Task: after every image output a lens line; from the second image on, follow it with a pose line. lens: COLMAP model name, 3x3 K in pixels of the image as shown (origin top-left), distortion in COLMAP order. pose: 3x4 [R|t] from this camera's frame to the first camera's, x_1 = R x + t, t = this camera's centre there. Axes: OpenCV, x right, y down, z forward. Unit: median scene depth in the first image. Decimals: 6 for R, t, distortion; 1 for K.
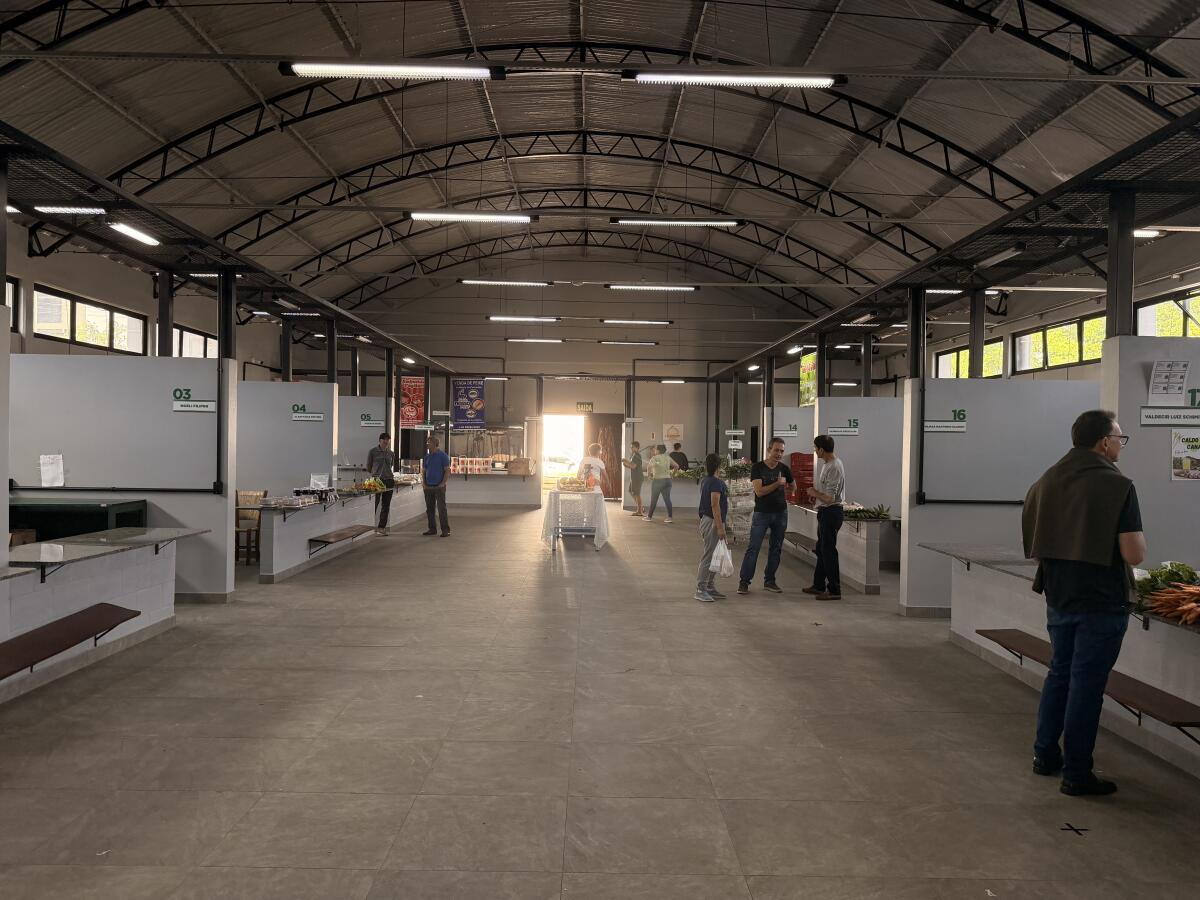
lens RADIAL K [[845.8, 0, 602.1], [0, 845.8, 455.6], [0, 0, 1]] dist [0.008281, -0.002778]
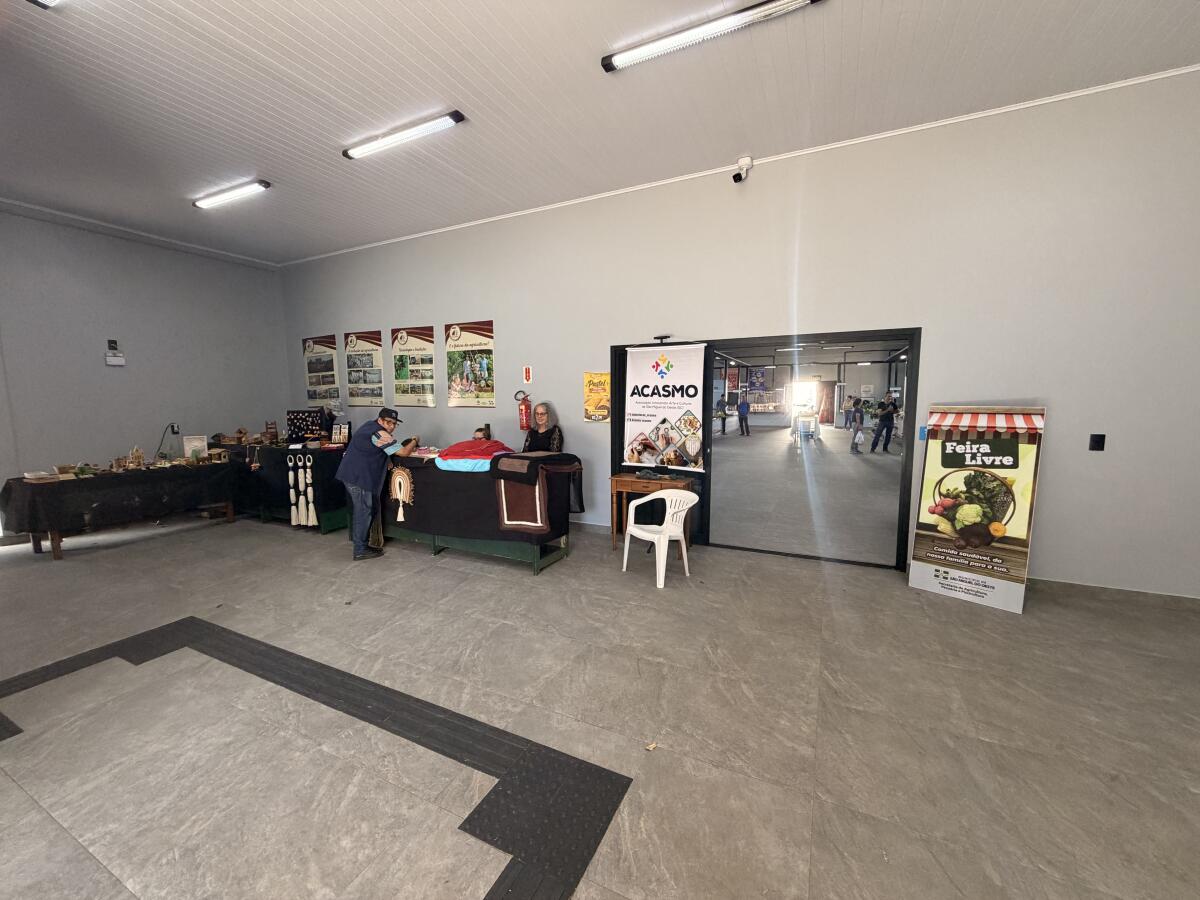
lens RADIAL K [[479.1, 0, 591.1], [0, 479.1, 455.3], [0, 0, 1]] dist [-0.003420, -0.000850]
pose [[0.890924, 0.029063, -0.453222, 0.042111], [0.017457, 0.995021, 0.098122, 0.007098], [0.453817, -0.095331, 0.885981, -0.463862]]
